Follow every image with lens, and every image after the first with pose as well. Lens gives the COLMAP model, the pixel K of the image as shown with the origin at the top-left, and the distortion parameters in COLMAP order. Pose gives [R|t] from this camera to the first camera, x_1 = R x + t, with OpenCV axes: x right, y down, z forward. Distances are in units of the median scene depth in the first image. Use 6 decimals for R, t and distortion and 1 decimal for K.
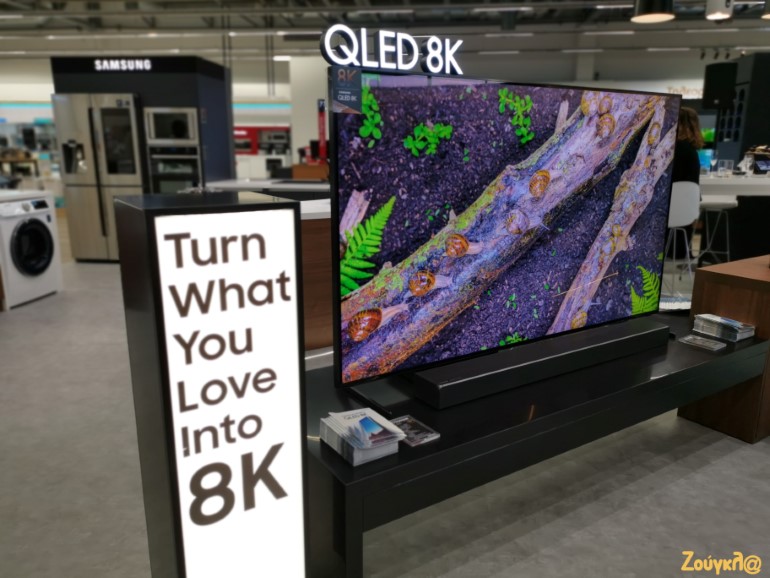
lens RADIAL K [[600.7, 0, 382.9], [0, 600.7, 295.6], [0, 0, 1]] dist [0.027178, 0.001166]
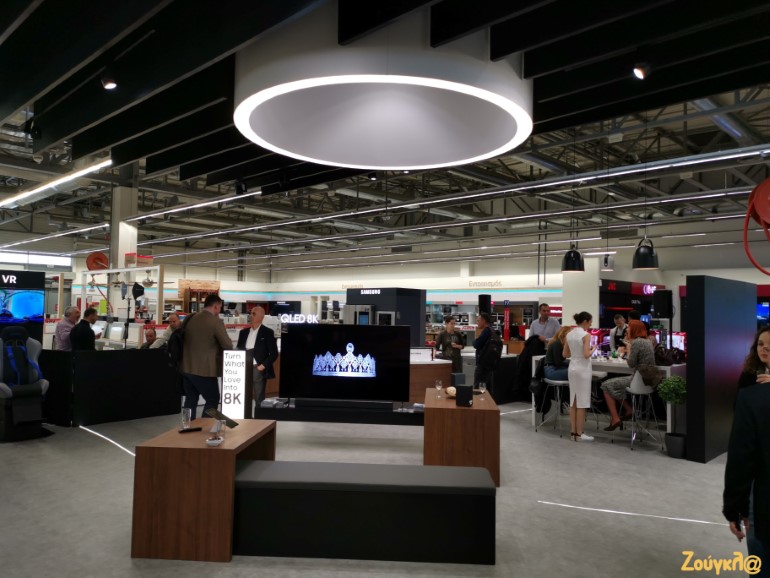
lens RADIAL K [[600.7, 0, 385.5], [0, 600.7, 288.0], [0, 0, 1]] dist [0.027178, 0.001166]
pose [[0.787124, -0.015753, -0.616593, 0.913046], [-0.159420, 0.960510, -0.228049, 0.078166], [0.595836, 0.277800, 0.753529, -0.560125]]
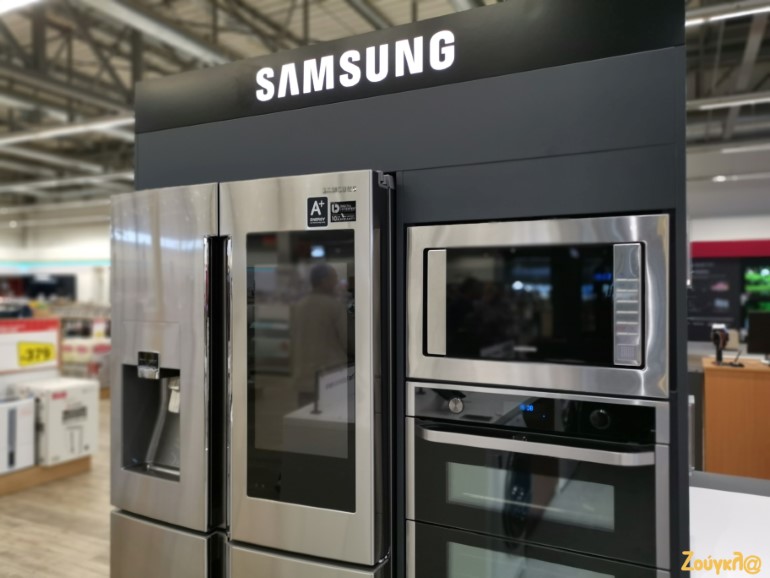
lens RADIAL K [[600.7, 0, 380.7], [0, 600.7, 287.9], [0, 0, 1]] dist [0.027178, 0.001166]
pose [[0.933187, -0.005958, -0.359341, -0.326868], [-0.082528, 0.969590, -0.230398, -0.235704], [0.349787, 0.244661, 0.904318, 0.801085]]
